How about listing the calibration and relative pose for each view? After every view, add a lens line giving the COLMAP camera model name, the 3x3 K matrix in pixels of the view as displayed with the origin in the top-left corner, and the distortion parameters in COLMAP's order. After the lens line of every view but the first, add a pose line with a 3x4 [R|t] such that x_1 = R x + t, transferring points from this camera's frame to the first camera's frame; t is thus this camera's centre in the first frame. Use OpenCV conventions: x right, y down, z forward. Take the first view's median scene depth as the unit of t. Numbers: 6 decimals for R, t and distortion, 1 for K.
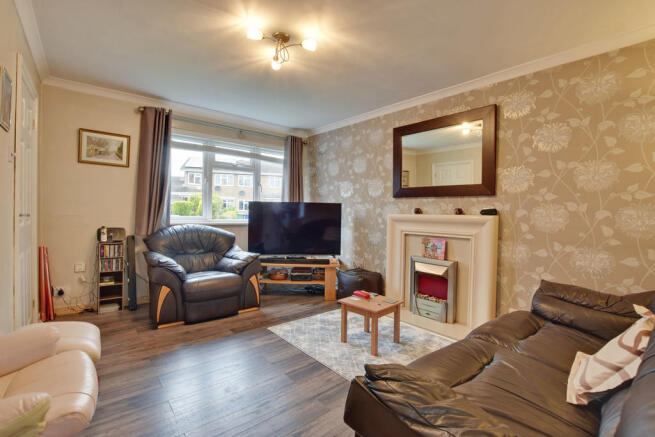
lens RADIAL K [[298.6, 0, 337.6], [0, 298.6, 215.9], [0, 0, 1]] dist [-0.016451, 0.000186]
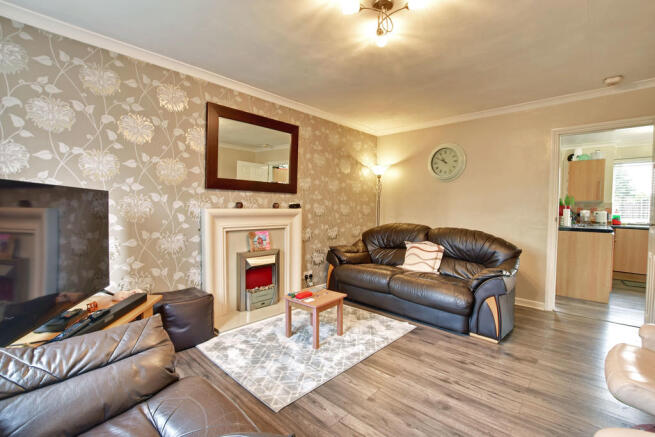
lens RADIAL K [[298.6, 0, 337.6], [0, 298.6, 215.9], [0, 0, 1]] dist [-0.016451, 0.000186]
pose [[-0.096990, -0.048520, 0.994102, -0.650334], [0.000507, 0.998808, 0.048799, -0.026308], [-0.995285, 0.005237, -0.096850, 0.727346]]
